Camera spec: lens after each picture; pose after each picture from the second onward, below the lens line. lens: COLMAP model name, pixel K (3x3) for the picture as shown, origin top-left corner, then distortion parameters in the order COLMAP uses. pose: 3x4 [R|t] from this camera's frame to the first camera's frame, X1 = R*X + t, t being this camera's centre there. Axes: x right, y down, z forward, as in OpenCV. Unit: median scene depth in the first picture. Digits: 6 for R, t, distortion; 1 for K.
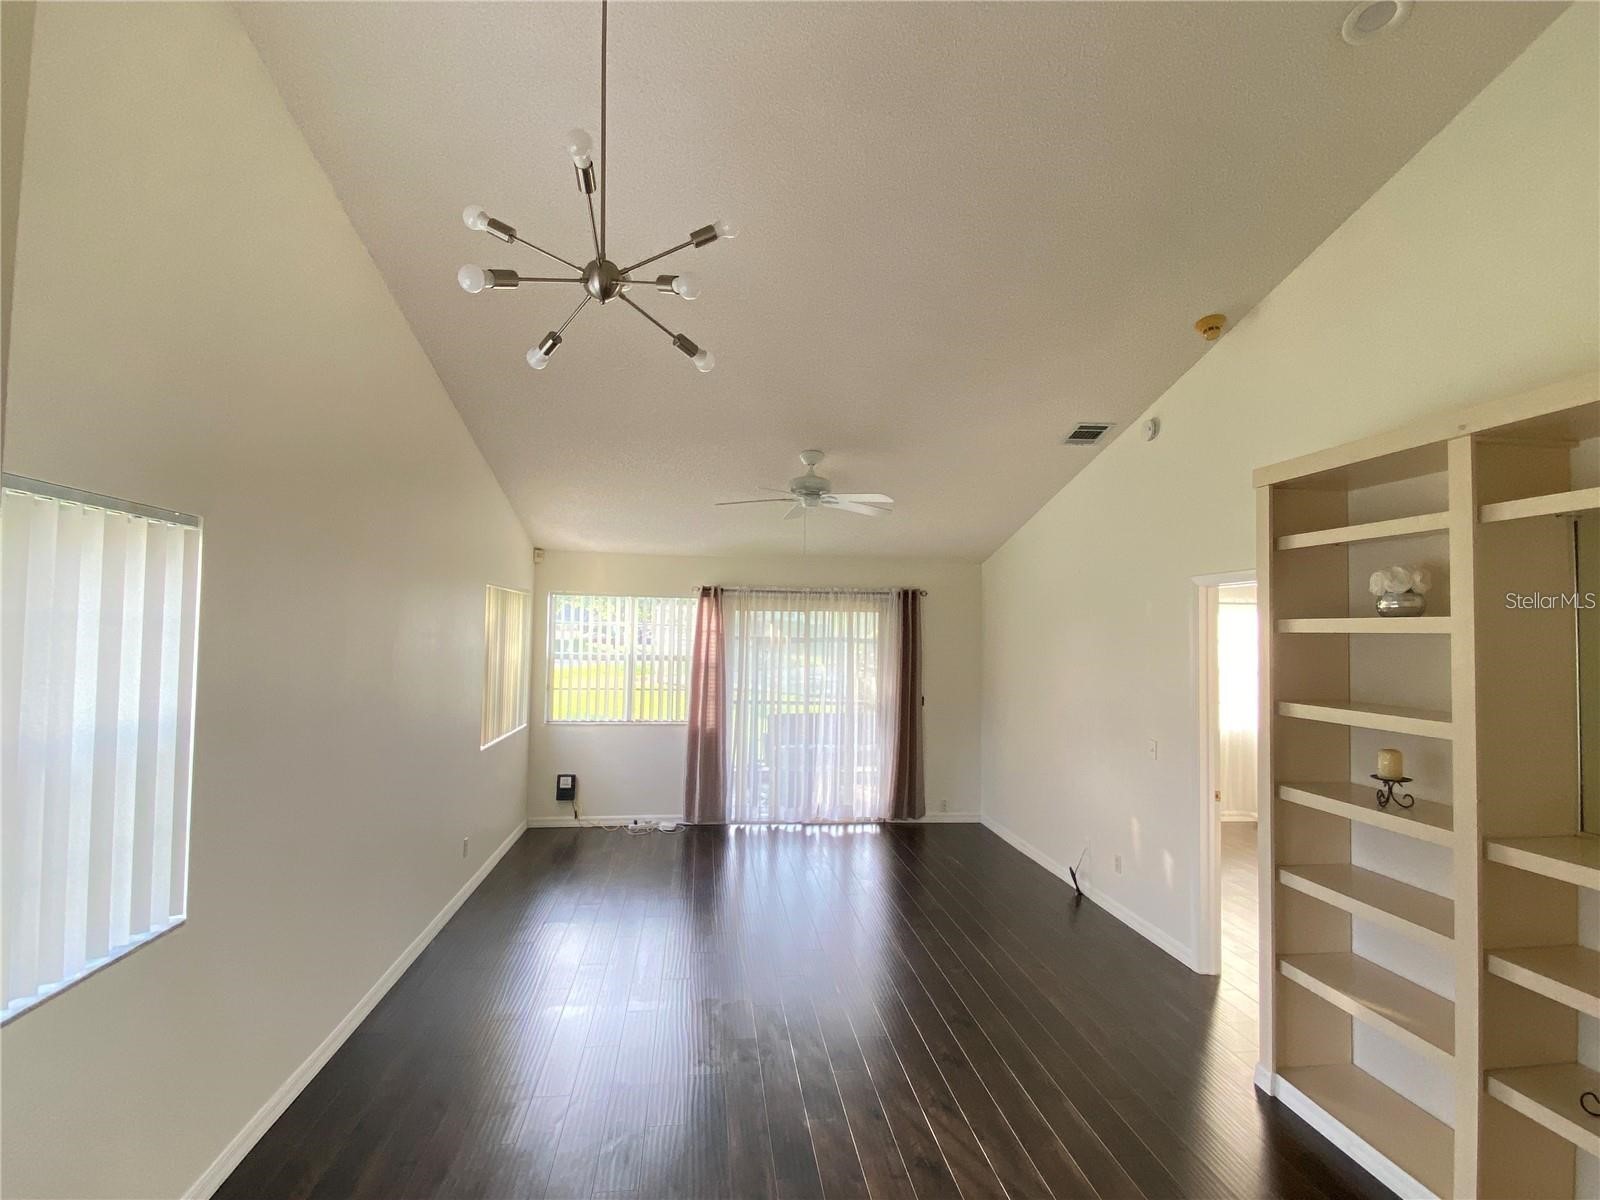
lens RADIAL K [[807.2, 0, 800.8], [0, 807.2, 601.6], [0, 0, 1]] dist [0.002617, -0.001623]
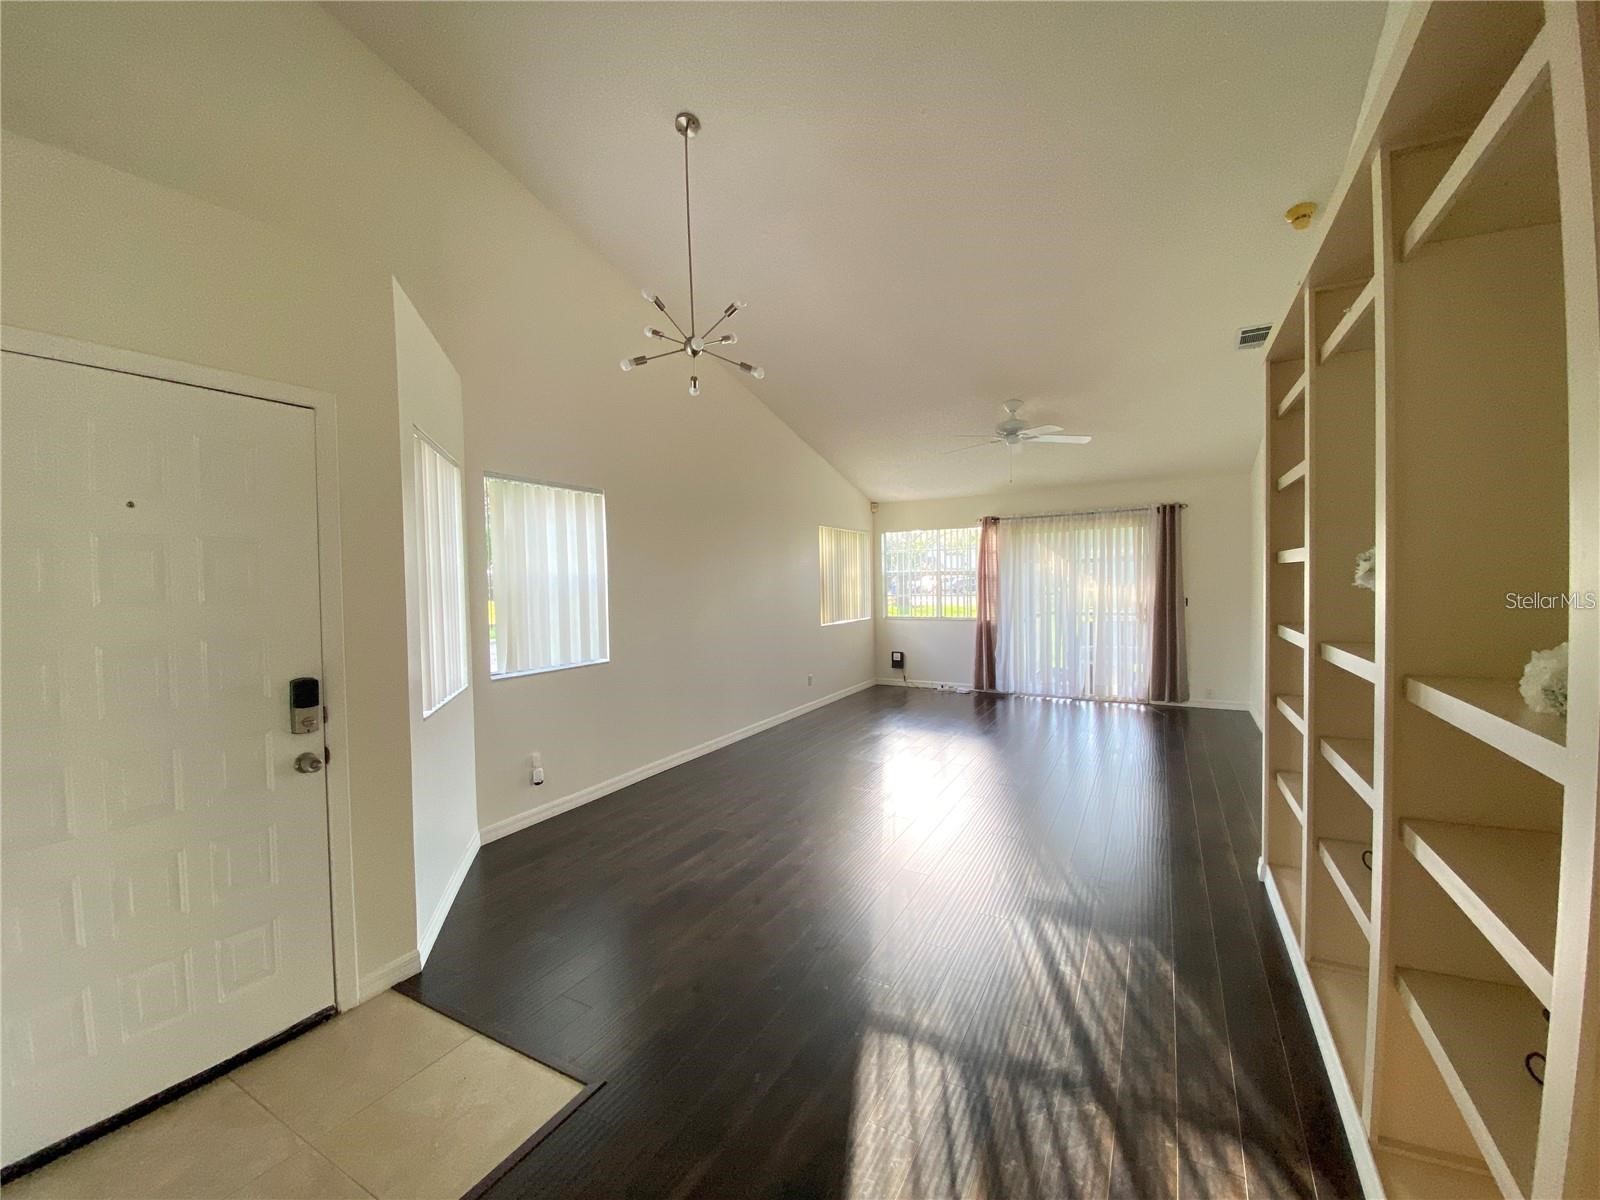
lens RADIAL K [[643.2, 0, 800.6], [0, 643.2, 602.5], [0, 0, 1]] dist [-0.003042, -0.000229]
pose [[0.802687, -0.012757, -0.596265, 0.276882], [0.054094, 0.997208, 0.051486, 0.052514], [0.593943, -0.073581, 0.801135, -0.054581]]
